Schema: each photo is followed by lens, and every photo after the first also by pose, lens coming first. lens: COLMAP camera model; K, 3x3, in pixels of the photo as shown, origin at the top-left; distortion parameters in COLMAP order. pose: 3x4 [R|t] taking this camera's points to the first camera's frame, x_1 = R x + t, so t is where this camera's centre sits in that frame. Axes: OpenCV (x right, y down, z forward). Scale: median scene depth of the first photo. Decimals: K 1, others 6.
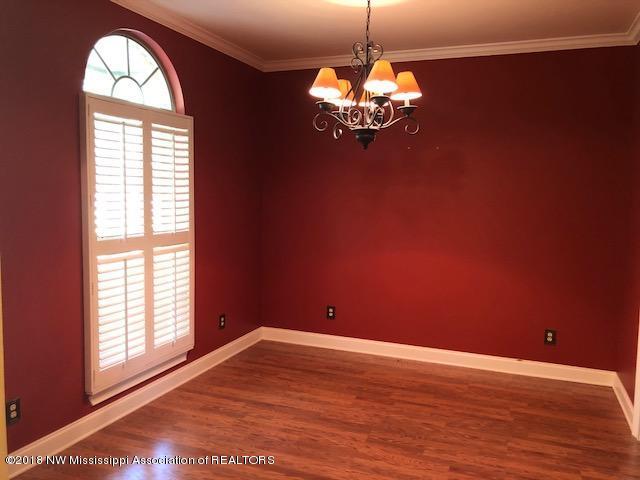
lens RADIAL K [[527.1, 0, 323.9], [0, 527.1, 236.4], [0, 0, 1]] dist [0.056335, -0.087938]
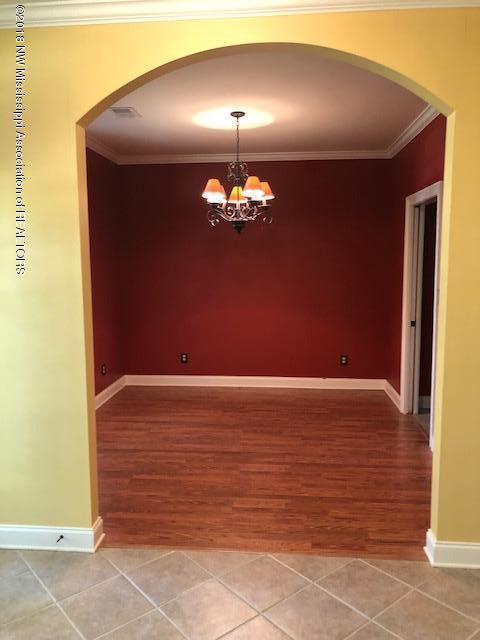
lens RADIAL K [[527.1, 0, 240.0], [0, 527.1, 320.0], [0, 0, 1]] dist [0.056335, -0.087938]
pose [[0.959664, -0.056042, 0.275509, -0.299074], [0.047792, 0.998188, 0.036574, 0.019648], [-0.277059, -0.021931, 0.960603, -0.378906]]
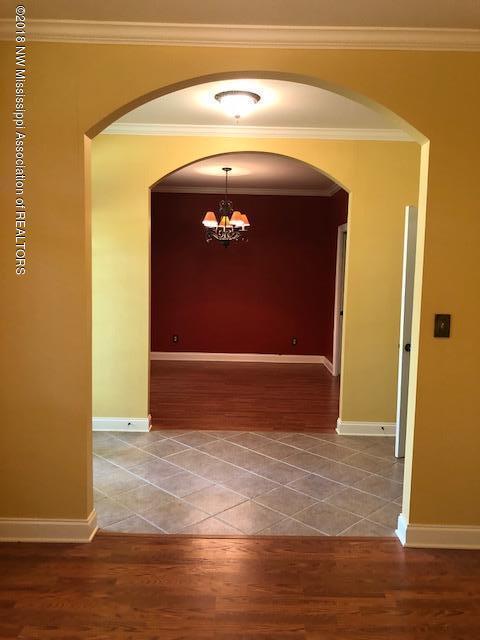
lens RADIAL K [[527.1, 0, 240.0], [0, 527.1, 320.0], [0, 0, 1]] dist [0.056335, -0.087938]
pose [[0.933149, -0.035323, 0.357750, -0.586520], [0.027748, 0.999269, 0.026288, 0.068536], [-0.358418, -0.014603, 0.933447, -0.957288]]
